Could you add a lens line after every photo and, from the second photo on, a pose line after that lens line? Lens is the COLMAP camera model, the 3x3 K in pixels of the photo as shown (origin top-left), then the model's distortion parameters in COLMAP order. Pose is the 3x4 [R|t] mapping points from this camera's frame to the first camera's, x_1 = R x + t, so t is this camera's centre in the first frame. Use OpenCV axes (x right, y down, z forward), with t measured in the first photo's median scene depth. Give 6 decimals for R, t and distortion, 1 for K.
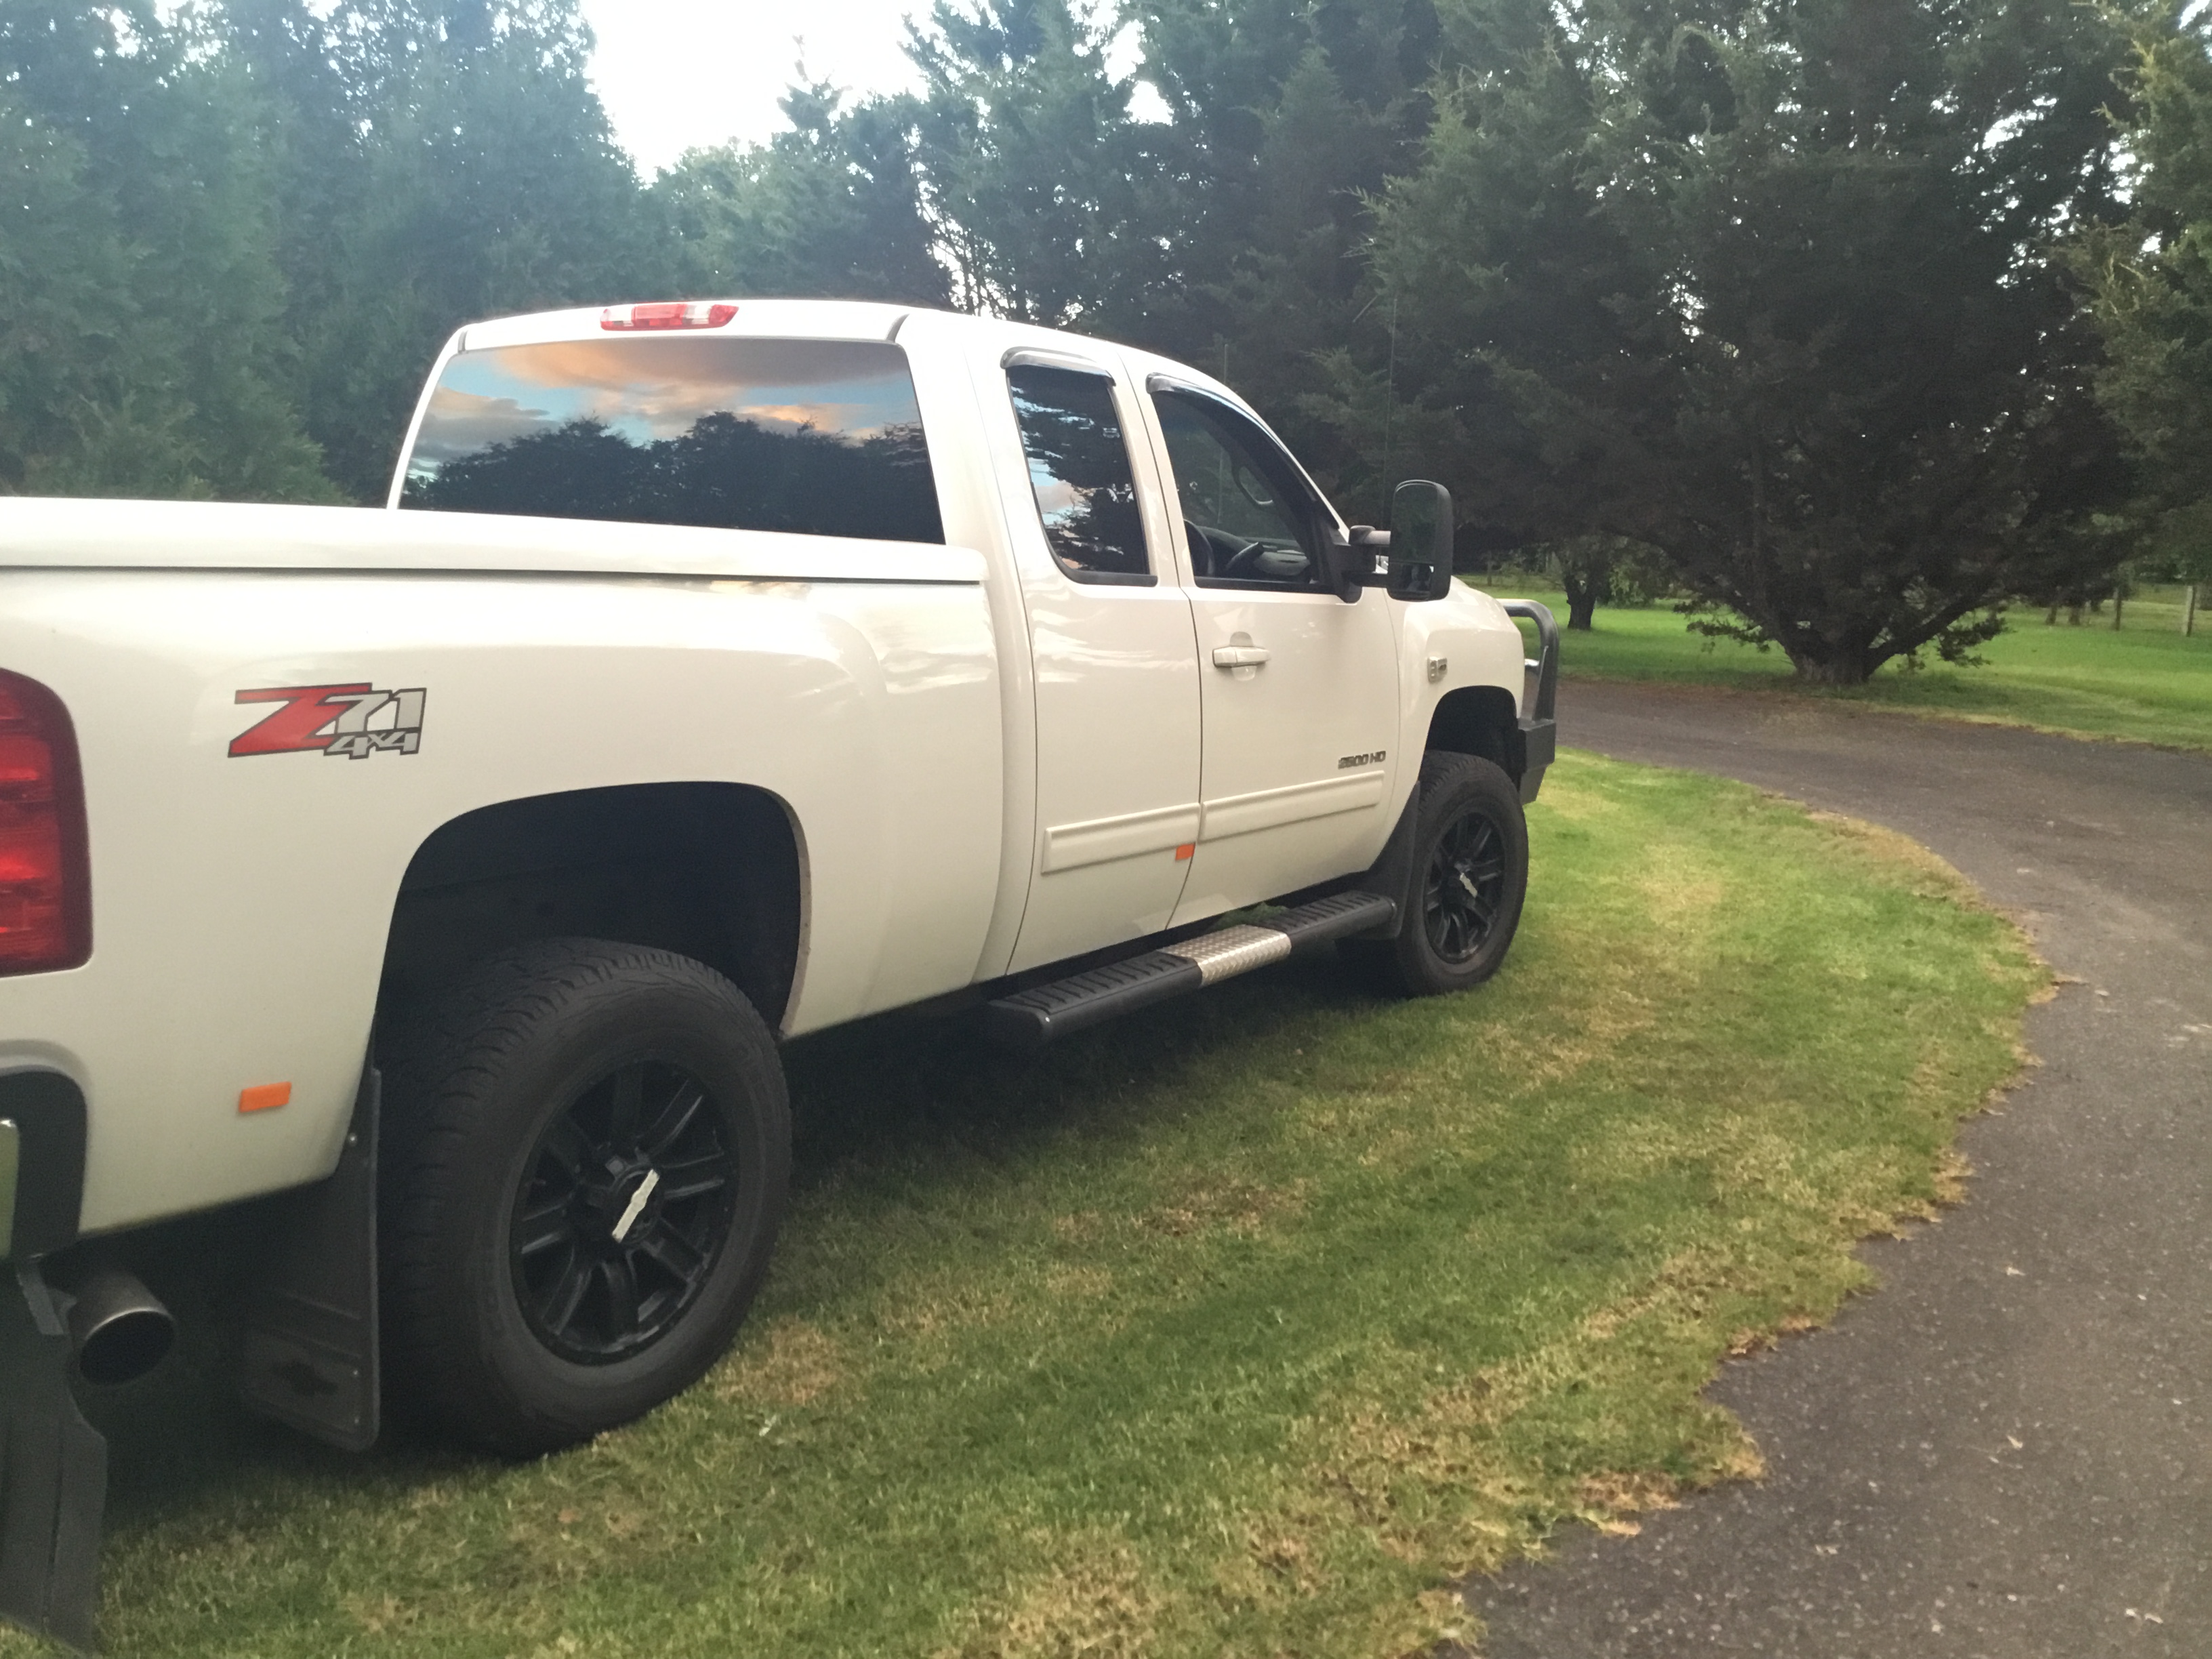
lens RADIAL K [[2000.0, 0, 1106.0], [0, 2000.0, 829.5], [0, 0, 1]] dist [0.117102, -0.268305]
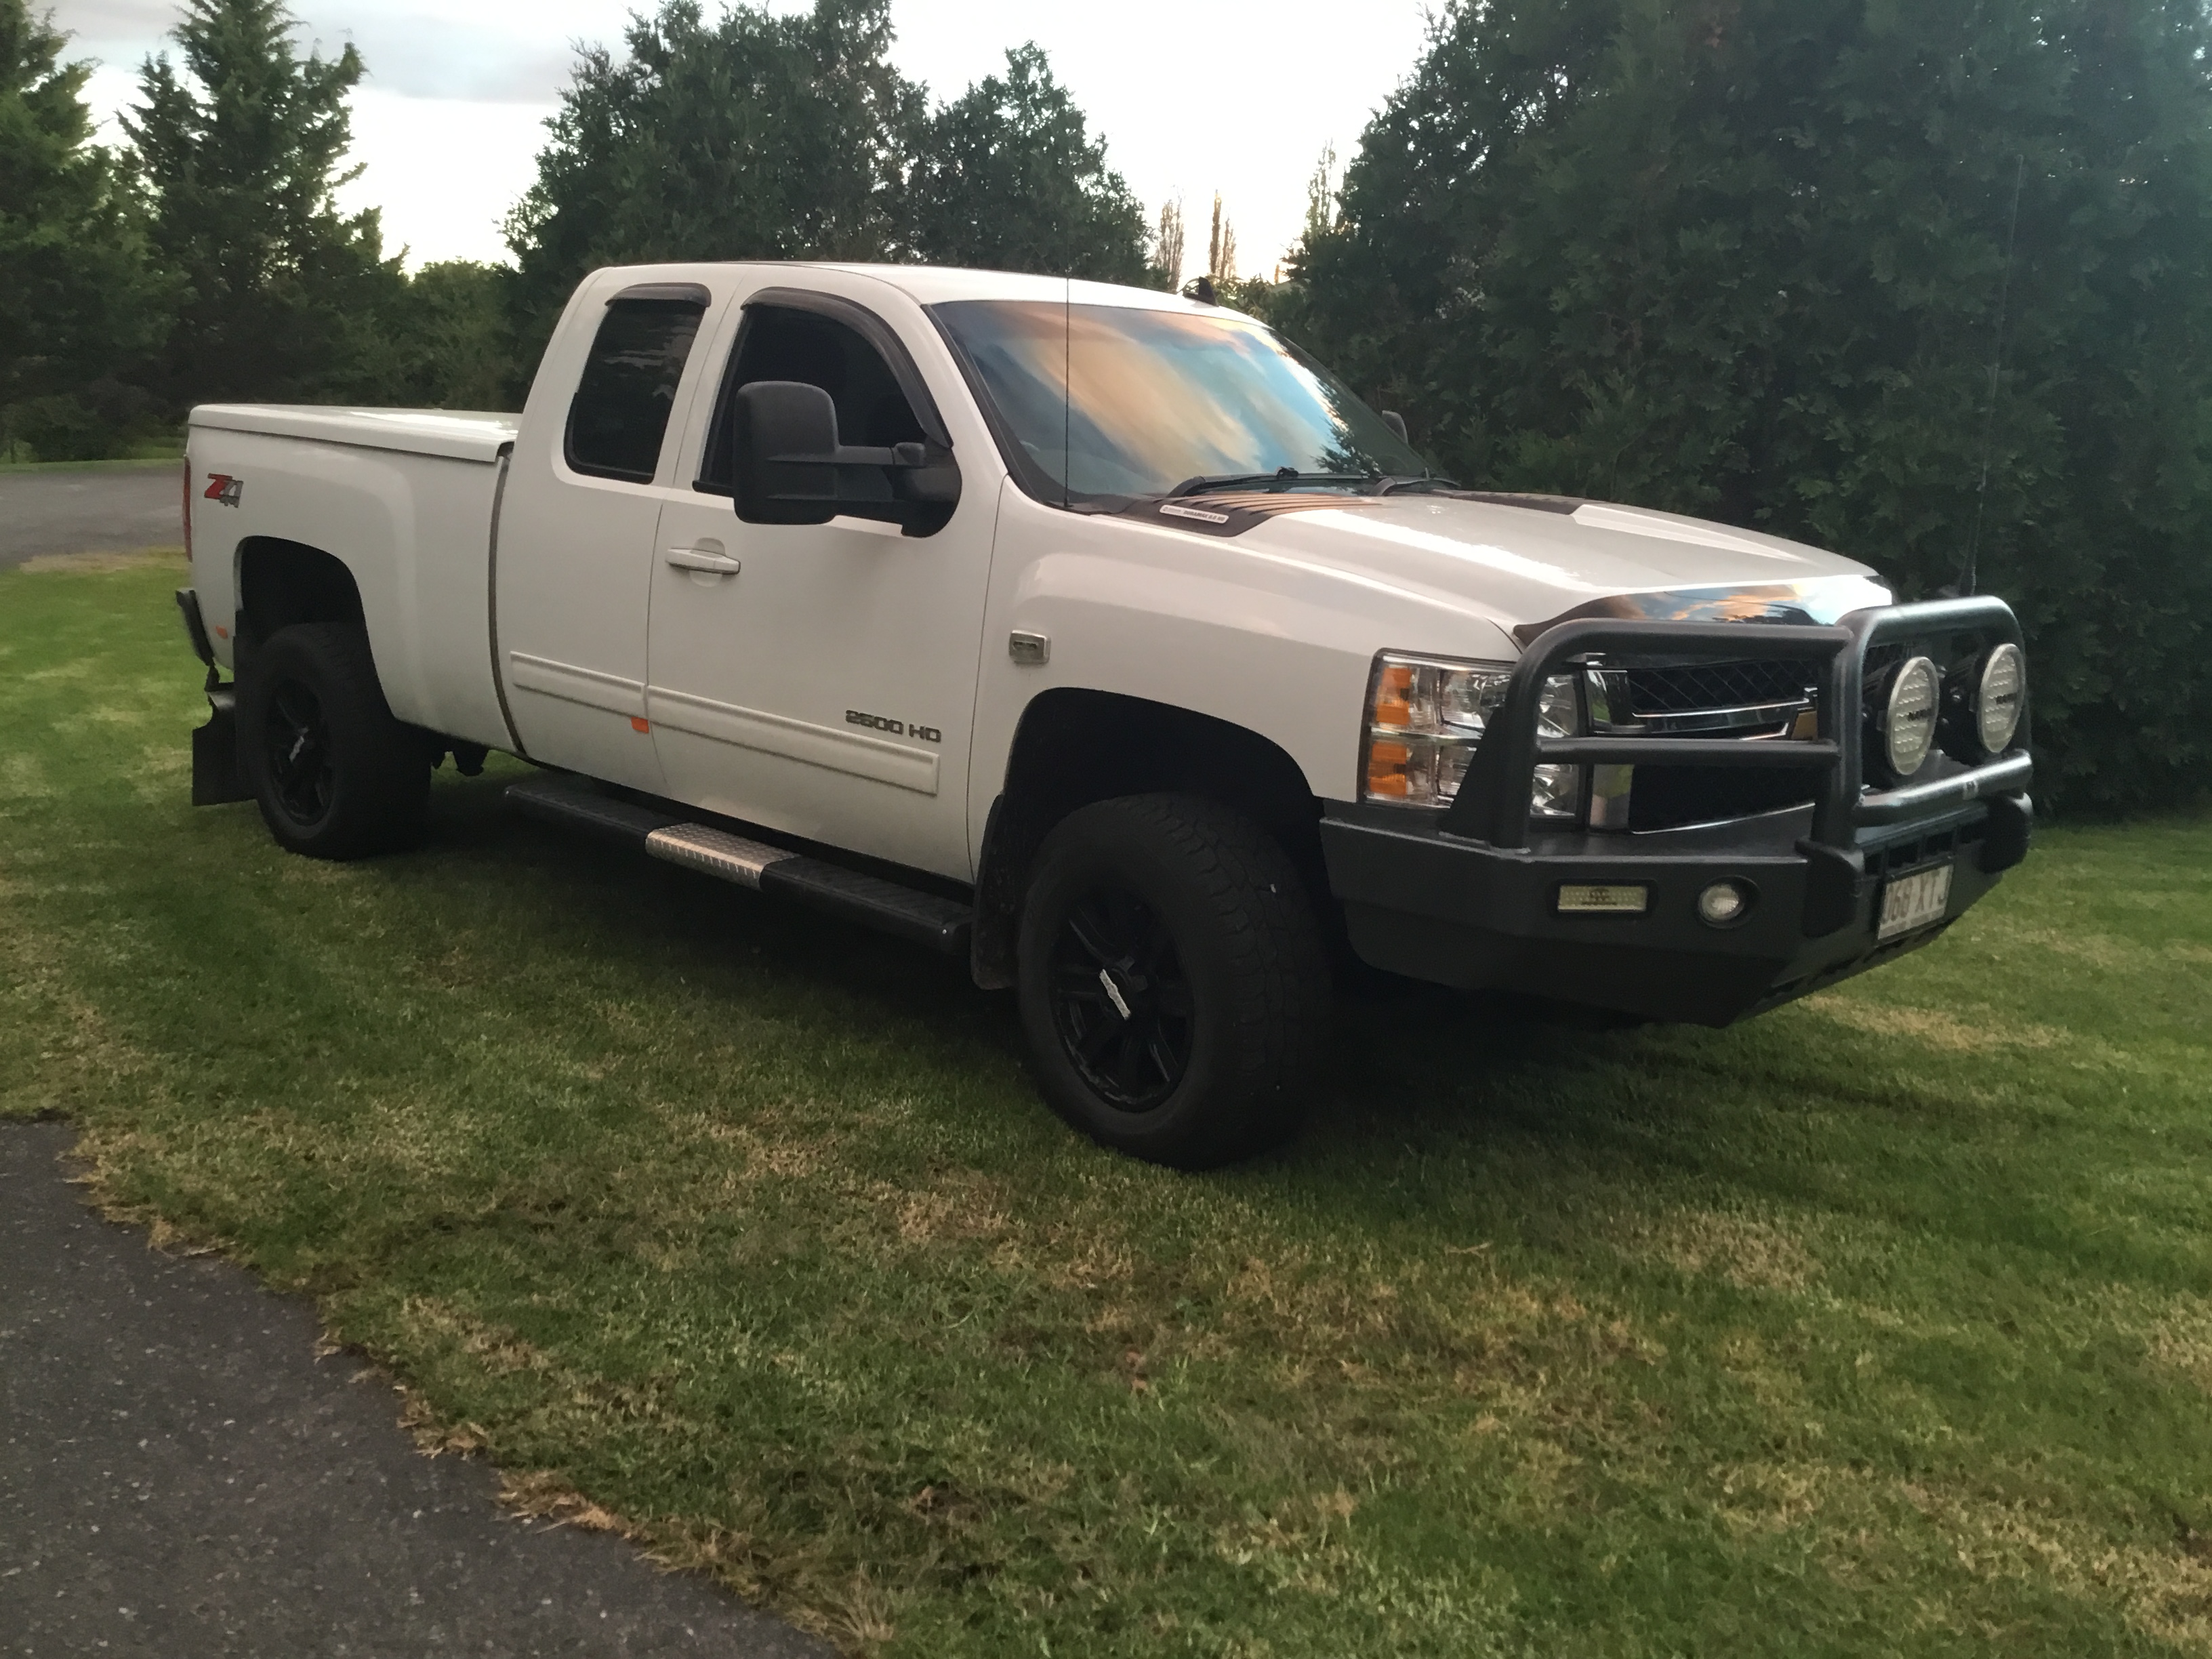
lens RADIAL K [[2000.0, 0, 1106.0], [0, 2000.0, 829.5], [0, 0, 1]] dist [0.117102, -0.268305]
pose [[-0.208520, 0.189202, -0.959543, 1.058314], [-0.171849, 0.958757, 0.226392, -0.228209], [0.962802, 0.212104, -0.167406, 1.439698]]
